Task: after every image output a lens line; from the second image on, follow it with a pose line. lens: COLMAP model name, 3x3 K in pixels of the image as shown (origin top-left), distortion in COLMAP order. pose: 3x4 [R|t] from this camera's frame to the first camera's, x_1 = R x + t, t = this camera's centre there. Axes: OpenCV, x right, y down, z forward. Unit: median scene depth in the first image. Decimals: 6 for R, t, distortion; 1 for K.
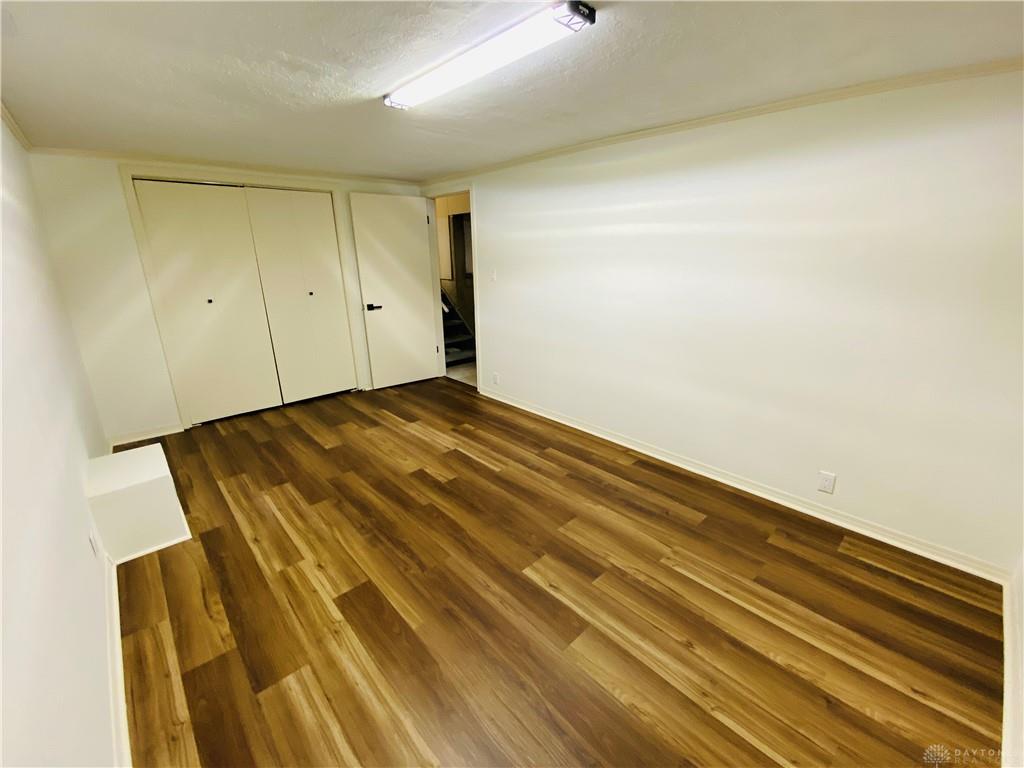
lens RADIAL K [[417.9, 0, 512.0], [0, 417.9, 384.0], [0, 0, 1]] dist [0.035201, -0.027103]
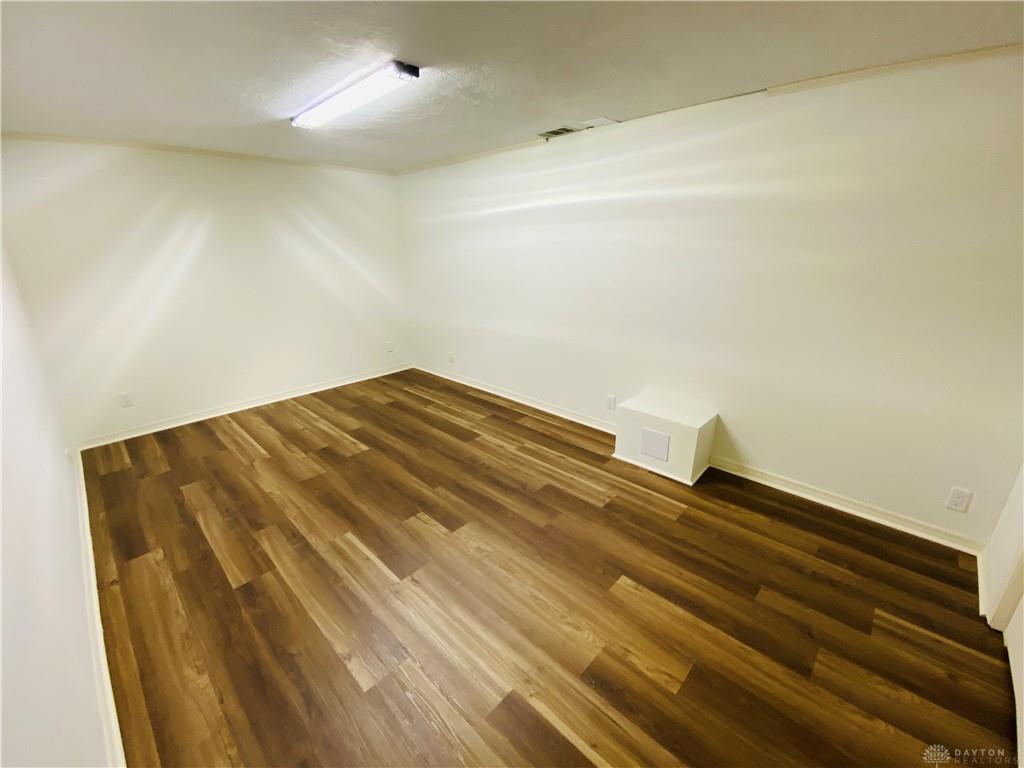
lens RADIAL K [[417.9, 0, 512.0], [0, 417.9, 384.0], [0, 0, 1]] dist [0.035201, -0.027103]
pose [[-0.998307, 0.034897, -0.046527, -0.358447], [0.000707, 0.807213, 0.590260, -0.546301], [0.058156, 0.589228, -0.805871, 1.746348]]
